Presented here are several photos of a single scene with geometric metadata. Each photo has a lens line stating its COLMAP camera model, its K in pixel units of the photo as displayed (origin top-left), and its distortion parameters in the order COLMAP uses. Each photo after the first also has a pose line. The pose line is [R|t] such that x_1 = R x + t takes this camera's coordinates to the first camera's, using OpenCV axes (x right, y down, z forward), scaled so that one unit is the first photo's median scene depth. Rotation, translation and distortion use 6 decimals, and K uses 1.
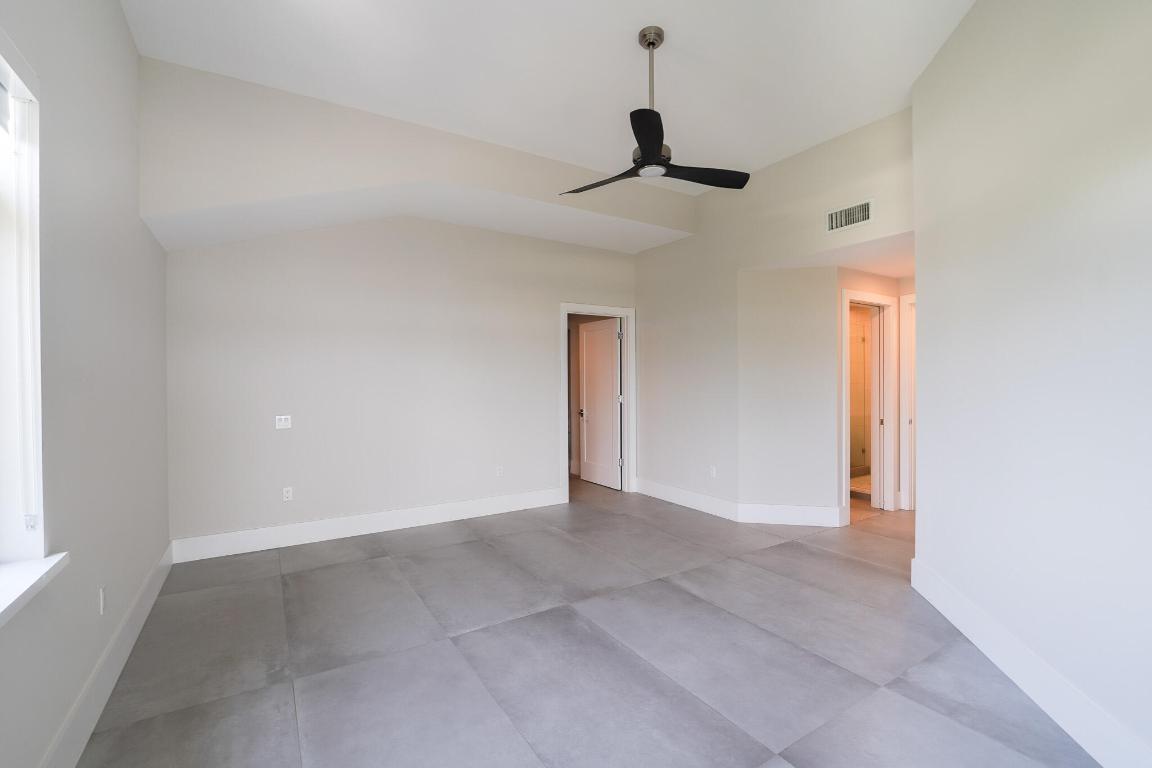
lens RADIAL K [[505.9, 0, 577.4], [0, 505.9, 381.6], [0, 0, 1]] dist [-0.017790, 0.000018]
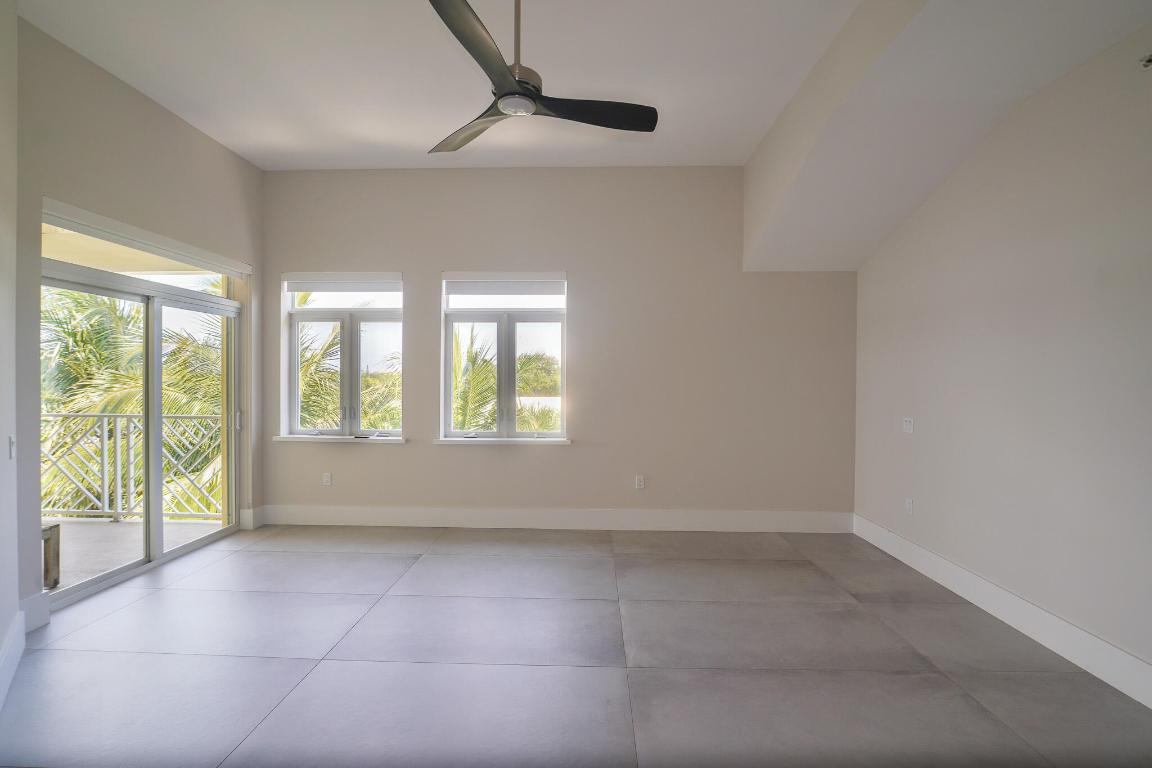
lens RADIAL K [[483.7, 0, 571.8], [0, 483.7, 387.2], [0, 0, 1]] dist [-0.001654, 0.000038]
pose [[-0.564894, 0.006834, -0.825135, 0.570538], [-0.004545, 0.999925, 0.011393, 0.009939], [0.825151, 0.010186, -0.564821, 1.229330]]
